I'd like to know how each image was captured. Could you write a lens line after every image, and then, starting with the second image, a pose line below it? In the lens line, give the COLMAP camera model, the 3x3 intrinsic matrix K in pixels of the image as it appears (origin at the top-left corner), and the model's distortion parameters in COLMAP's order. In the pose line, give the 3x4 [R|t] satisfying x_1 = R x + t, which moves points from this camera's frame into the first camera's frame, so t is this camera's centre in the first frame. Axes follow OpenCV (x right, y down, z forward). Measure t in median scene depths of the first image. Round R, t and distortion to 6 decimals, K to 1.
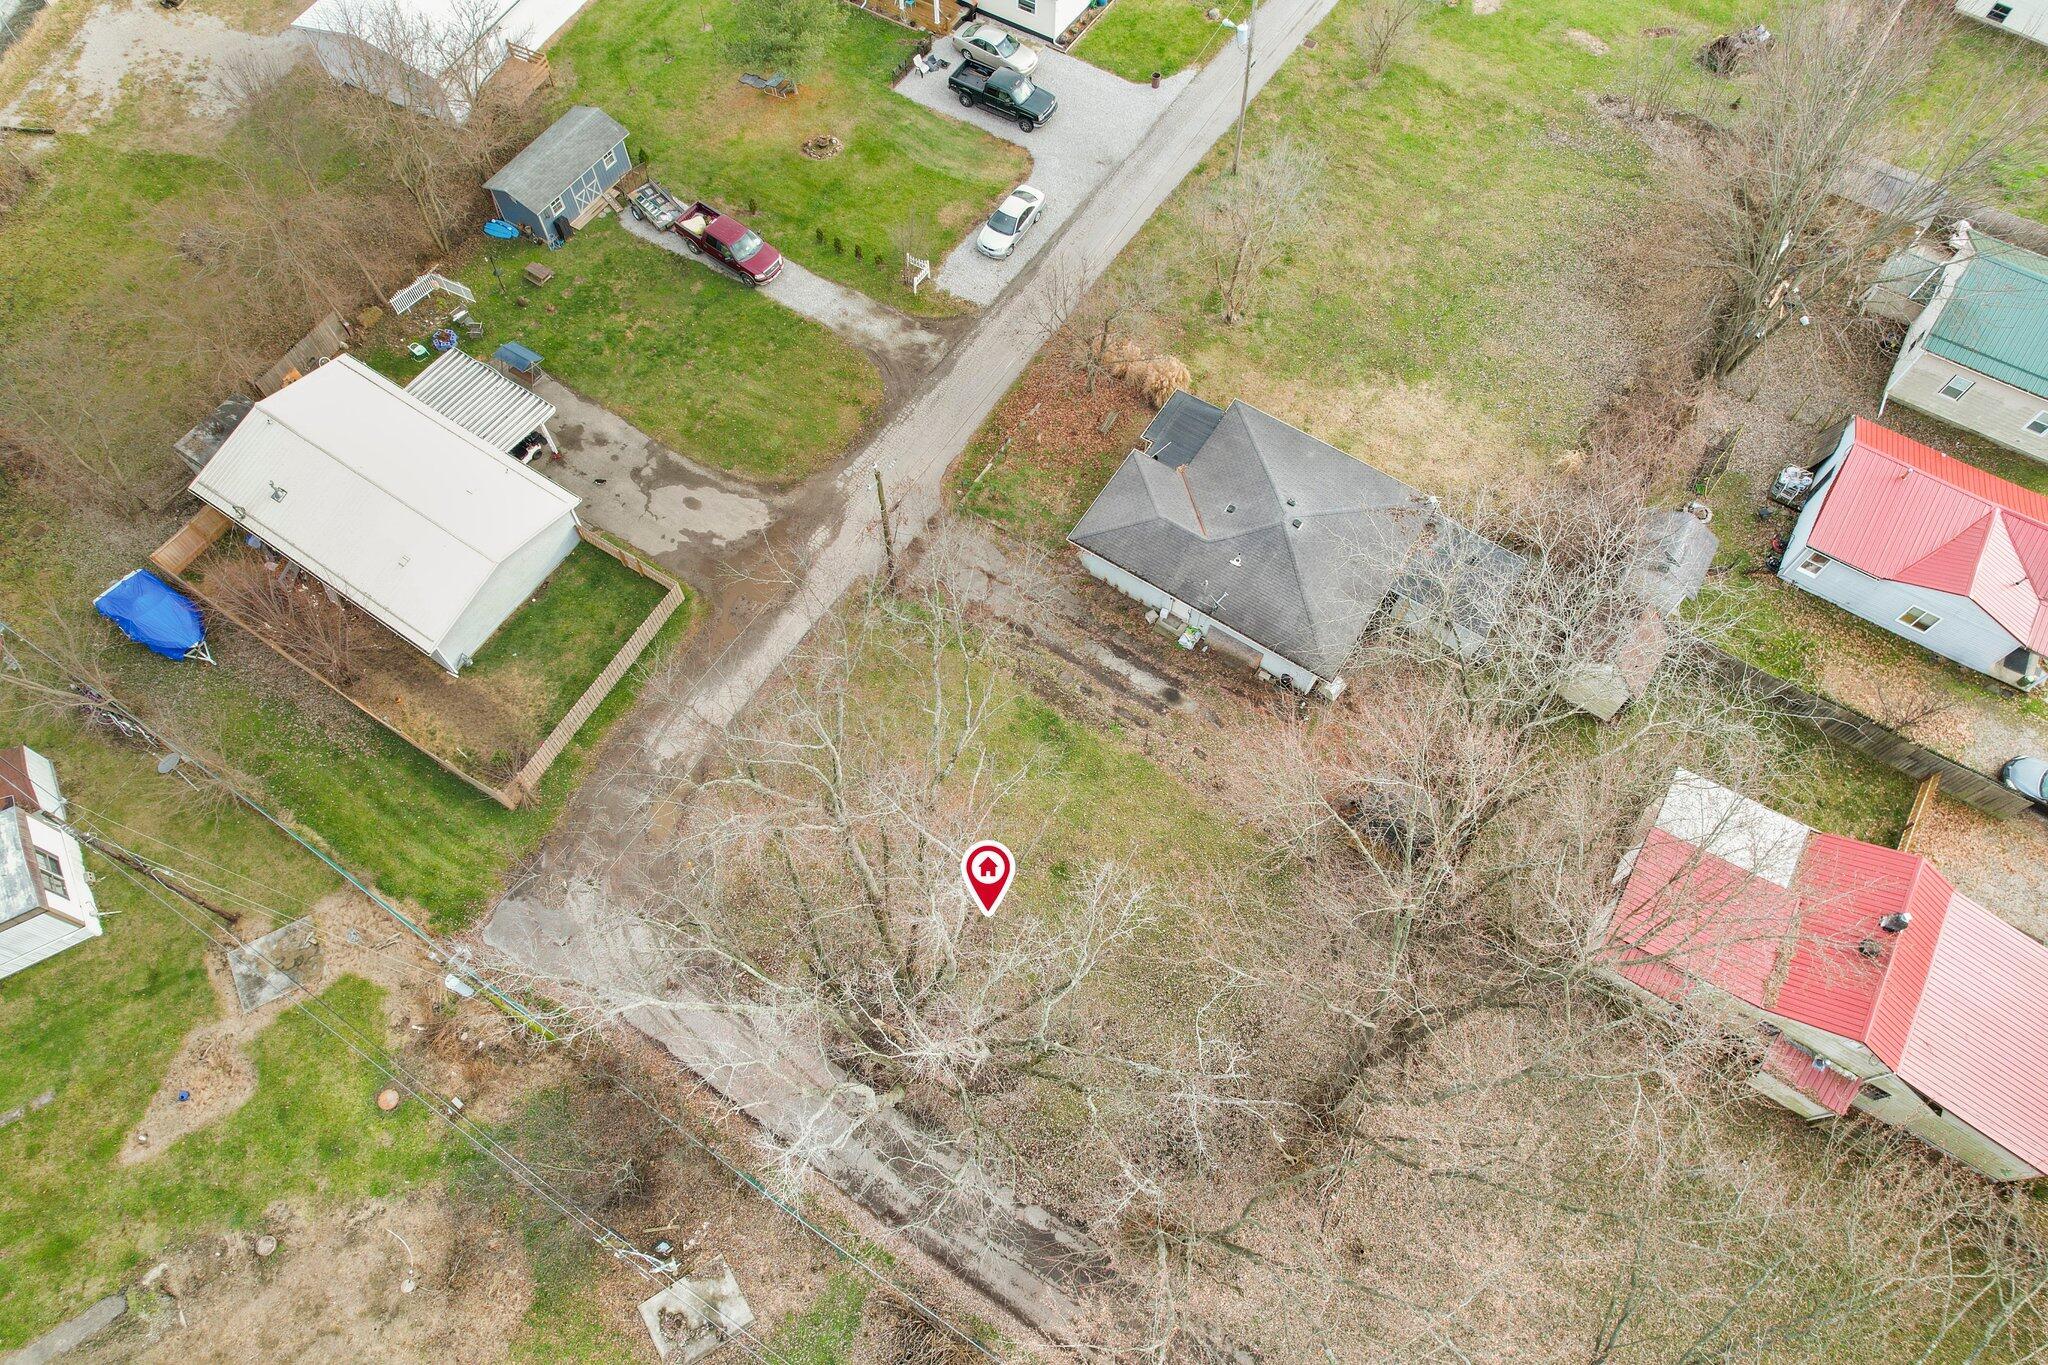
lens RADIAL K [[1307.9, 0, 1033.4], [0, 1307.9, 692.3], [0, 0, 1]] dist [-0.076870, 0.069646]
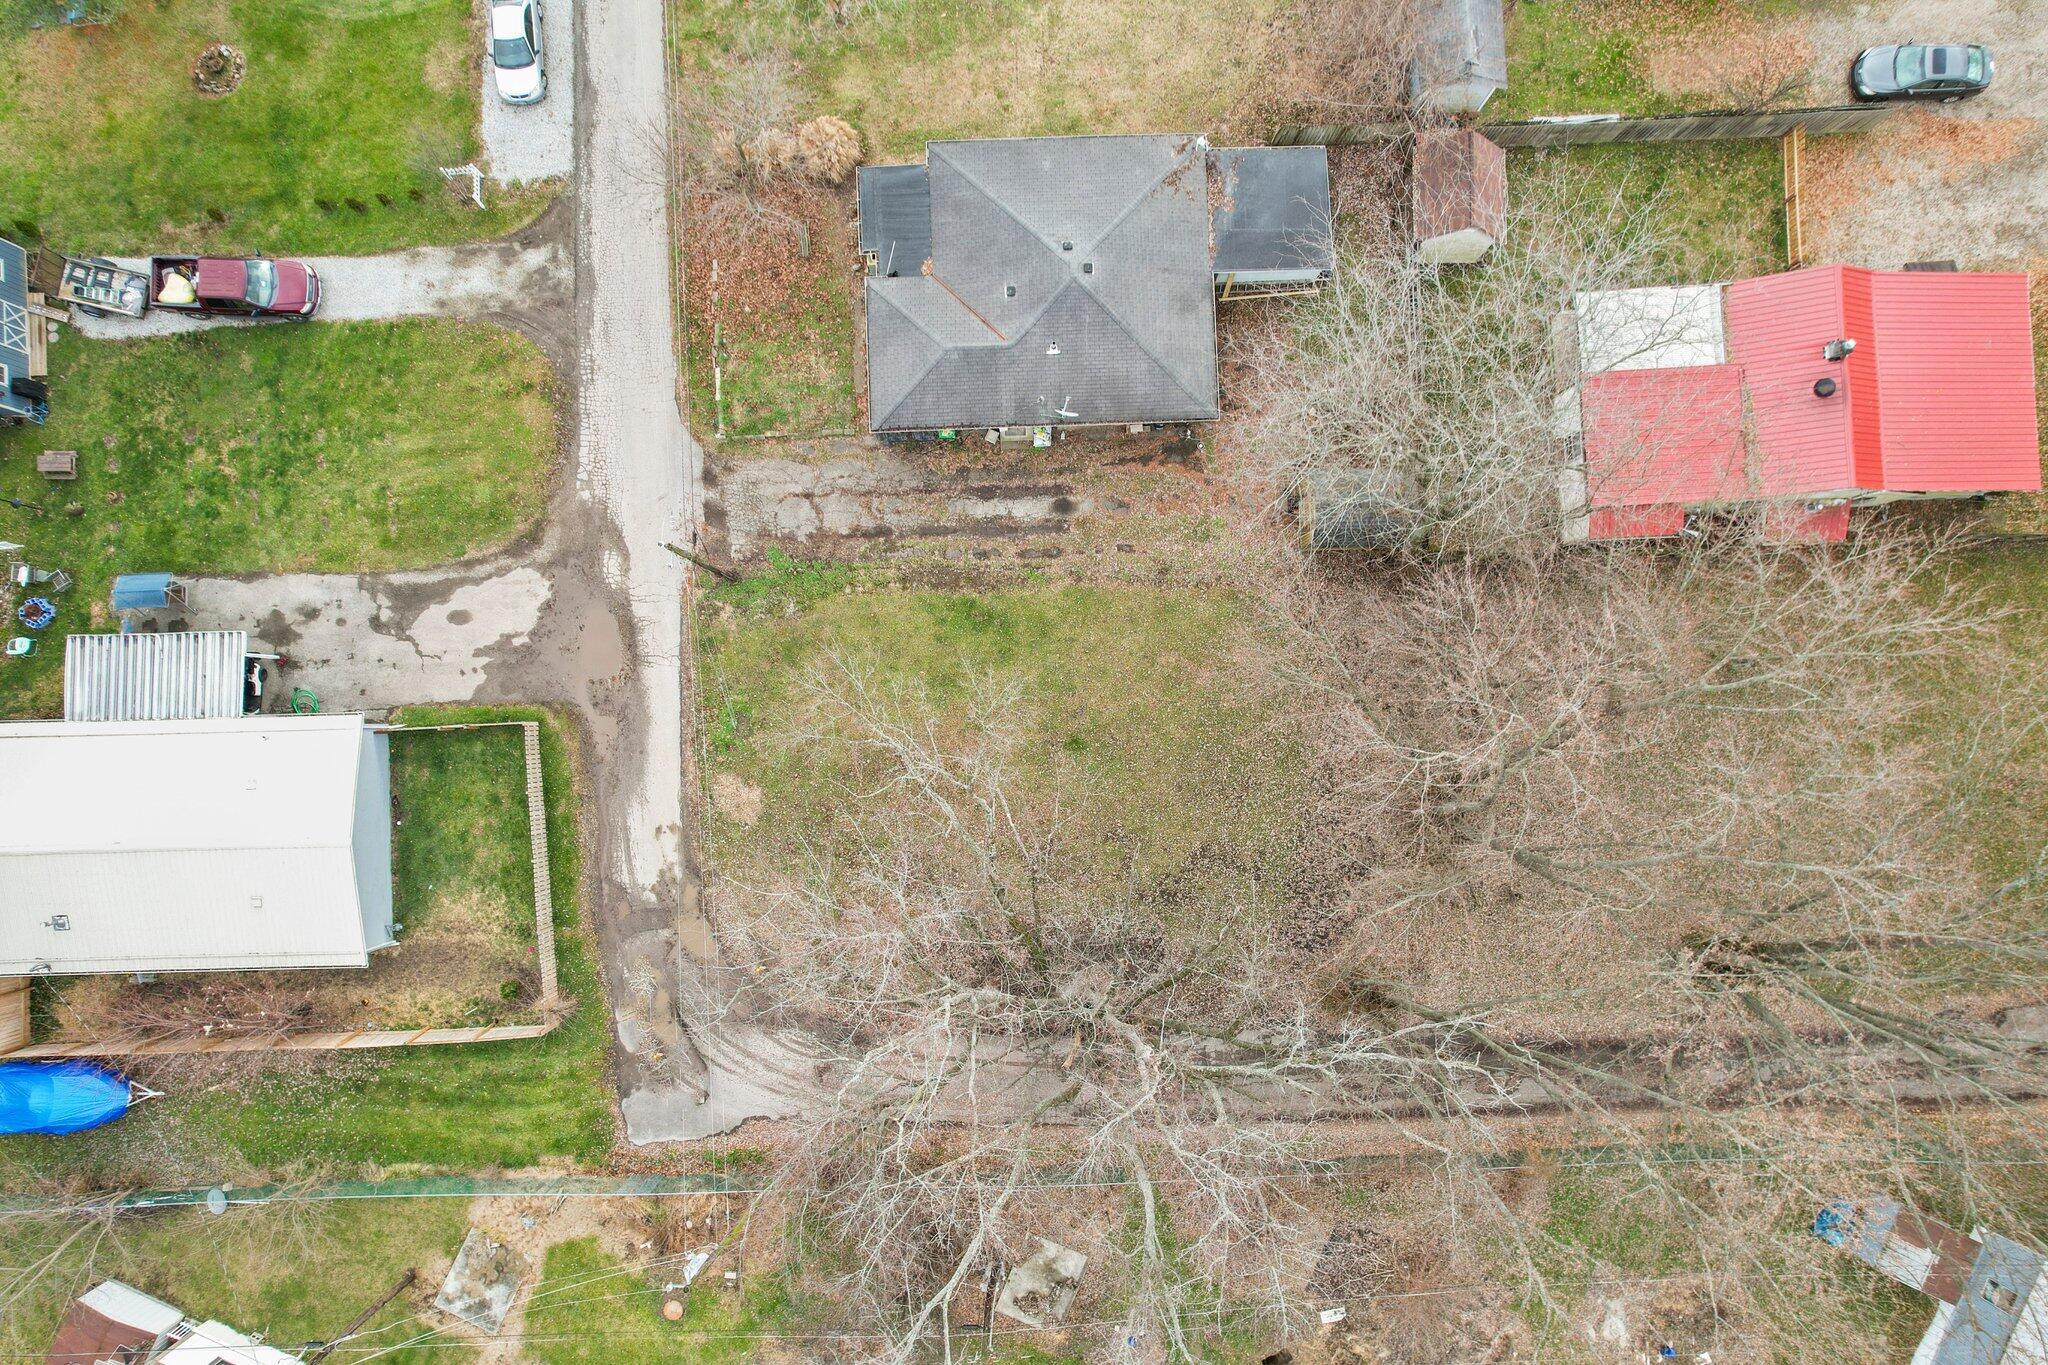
lens RADIAL K [[1305.6, 0, 1030.9], [0, 1305.6, 693.0], [0, 0, 1]] dist [-0.086805, 0.081200]
pose [[0.821950, -0.569559, 0.000182, 0.013308], [0.514044, 0.741971, 0.430393, -0.273600], [-0.245269, -0.353668, 0.902642, 0.137755]]
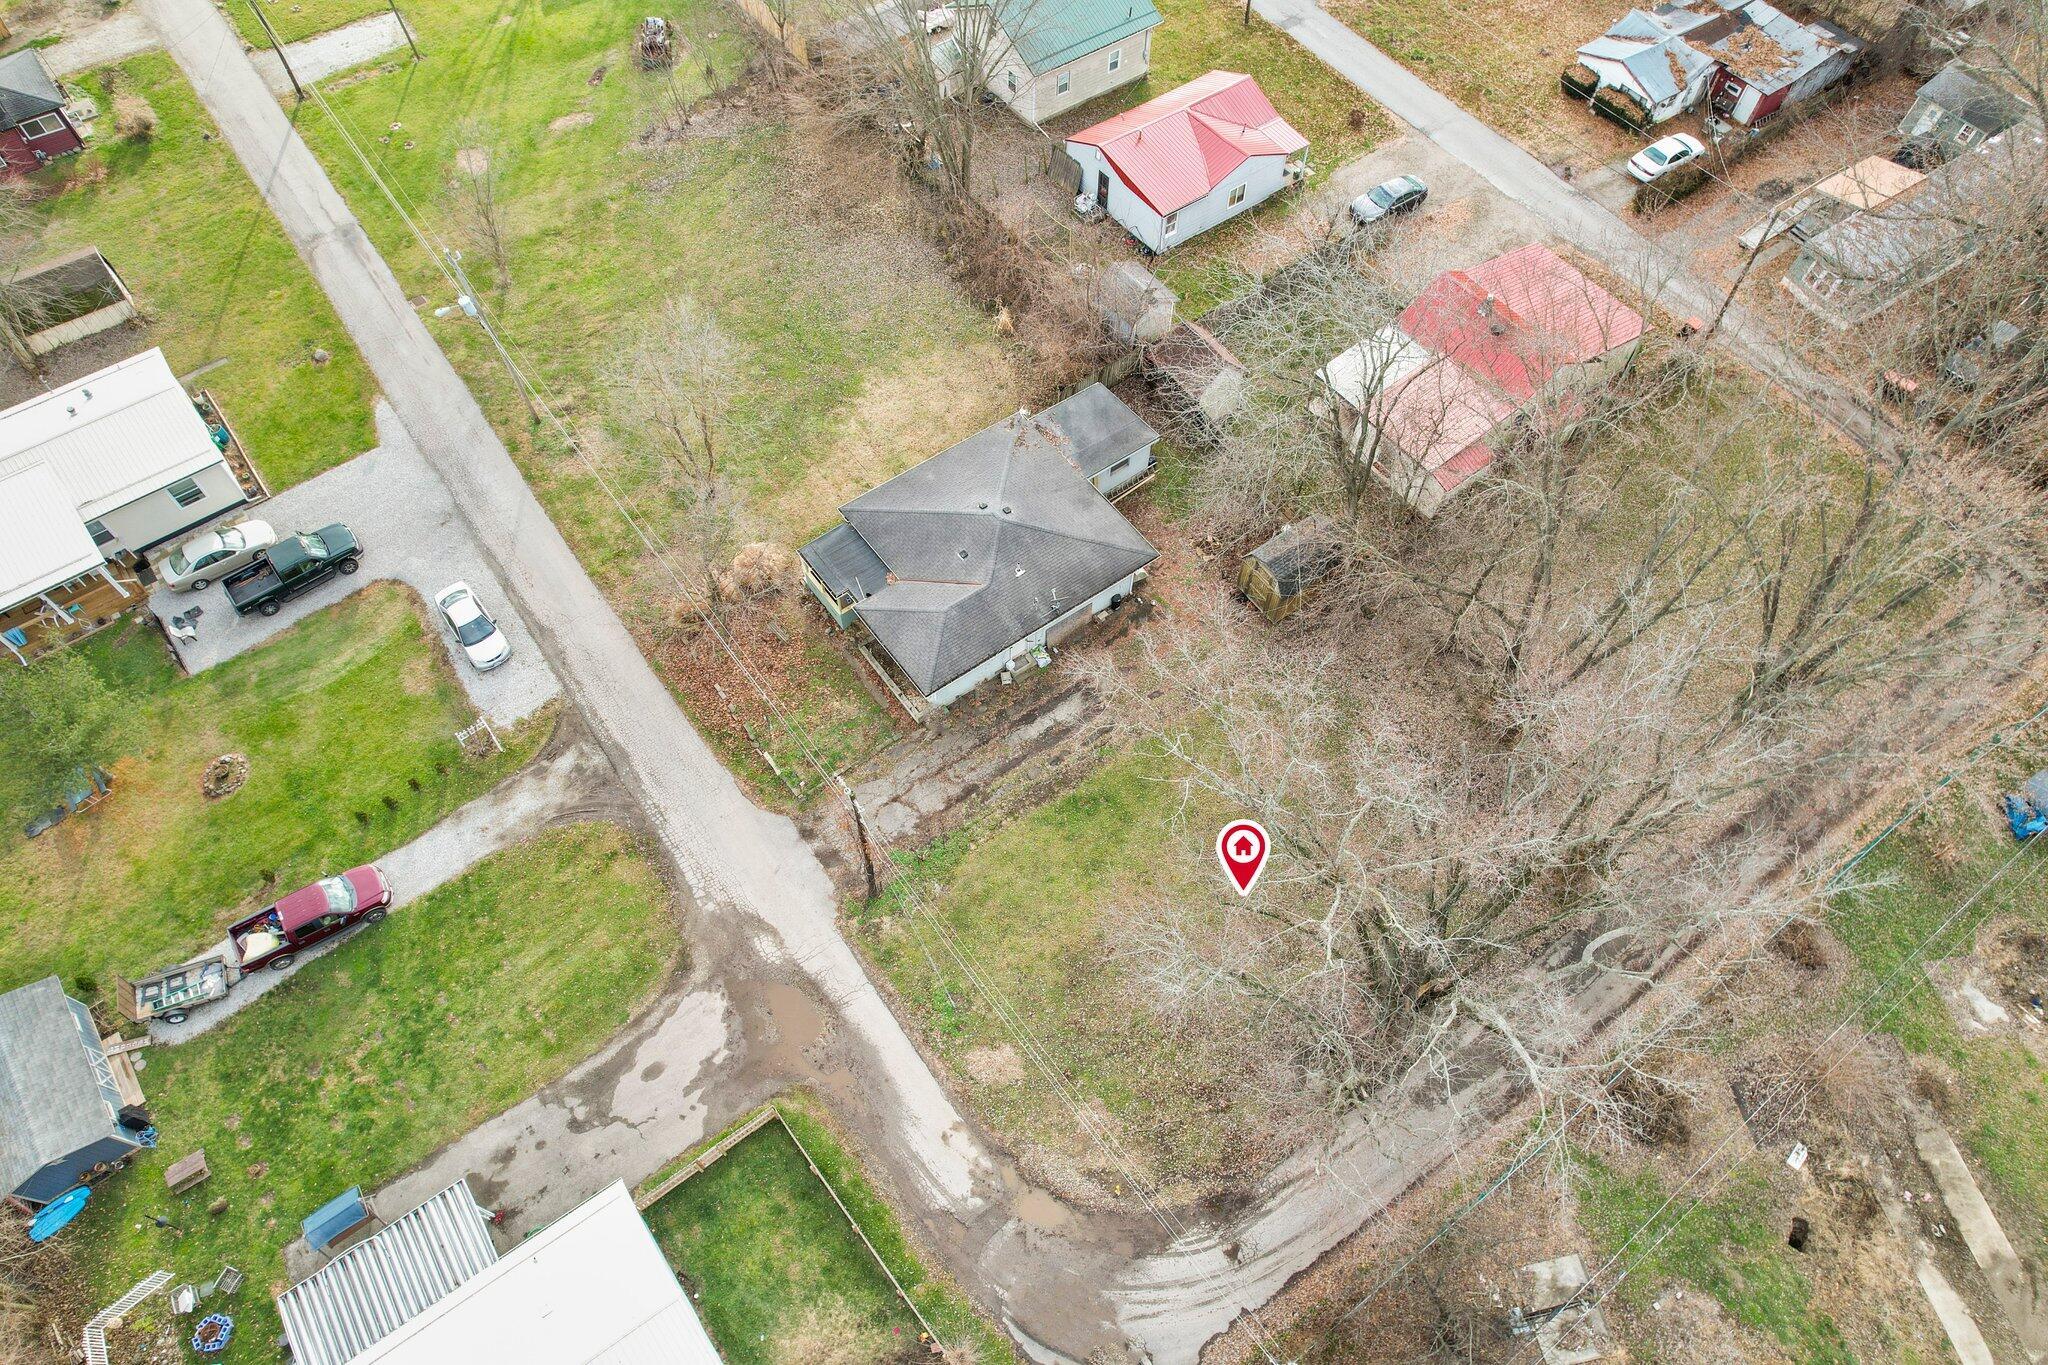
lens RADIAL K [[1307.9, 0, 1033.4], [0, 1307.9, 692.3], [0, 0, 1]] dist [-0.076870, 0.069646]
pose [[0.356111, -0.804836, 0.474789, -0.366963], [0.831015, 0.505120, 0.232956, -0.253642], [-0.427317, 0.311599, 0.848709, 0.126057]]
